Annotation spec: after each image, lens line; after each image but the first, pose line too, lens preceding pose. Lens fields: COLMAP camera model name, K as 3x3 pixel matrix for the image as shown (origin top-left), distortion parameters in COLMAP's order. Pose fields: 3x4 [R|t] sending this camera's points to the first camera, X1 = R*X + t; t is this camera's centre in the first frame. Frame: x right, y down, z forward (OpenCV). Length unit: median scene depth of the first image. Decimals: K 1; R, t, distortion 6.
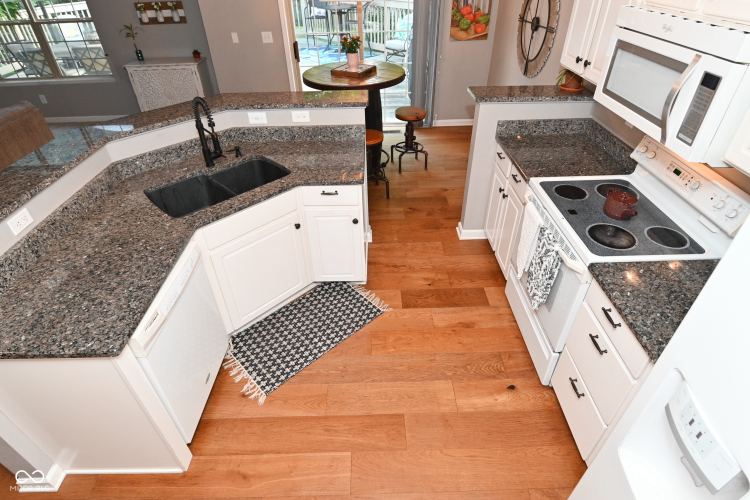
lens RADIAL K [[400.5, 0, 375.8], [0, 400.5, 250.3], [0, 0, 1]] dist [-0.001141, -0.000833]
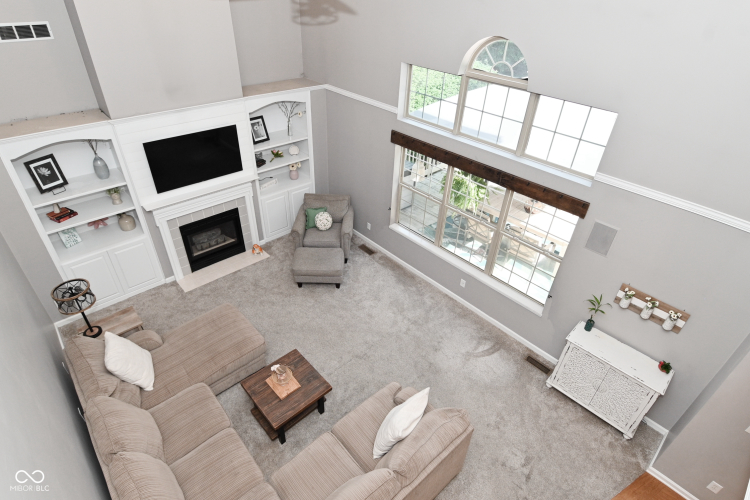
lens RADIAL K [[400.5, 0, 375.0], [0, 400.5, 249.4], [0, 0, 1]] dist [-0.001141, -0.000833]
pose [[0.661829, 0.463398, -0.589275, -0.483296], [-0.485891, 0.863759, 0.133532, -0.531374], [0.570869, 0.197948, 0.796822, 0.082660]]
